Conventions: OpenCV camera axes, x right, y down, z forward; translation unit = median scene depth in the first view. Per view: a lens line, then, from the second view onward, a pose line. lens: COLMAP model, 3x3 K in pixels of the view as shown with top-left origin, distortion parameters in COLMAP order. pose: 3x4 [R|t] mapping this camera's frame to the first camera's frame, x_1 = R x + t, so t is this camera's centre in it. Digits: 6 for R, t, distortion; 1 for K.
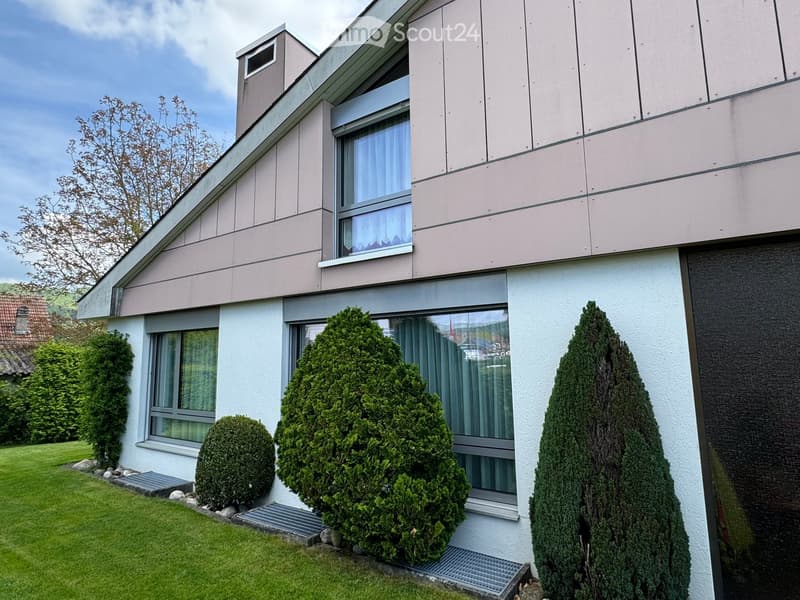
lens RADIAL K [[433.7, 0, 400.0], [0, 433.7, 300.0], [0, 0, 1]] dist [-0.002101, -0.000492]
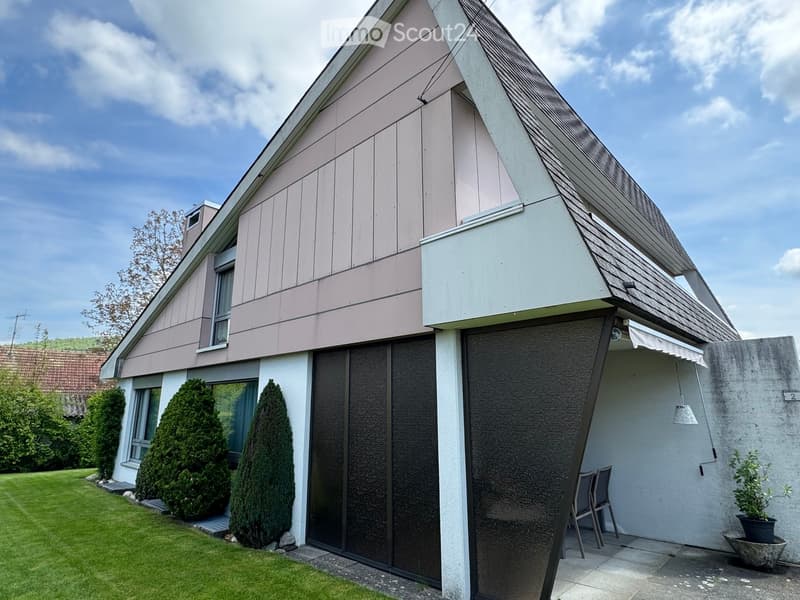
lens RADIAL K [[439.0, 0, 393.3], [0, 439.0, 295.4], [0, 0, 1]] dist [0.004286, 0.000777]
pose [[0.984141, -0.033736, -0.174153, 0.684326], [0.013722, 0.993286, -0.114869, -0.069979], [0.176859, 0.110658, 0.977996, -0.449105]]
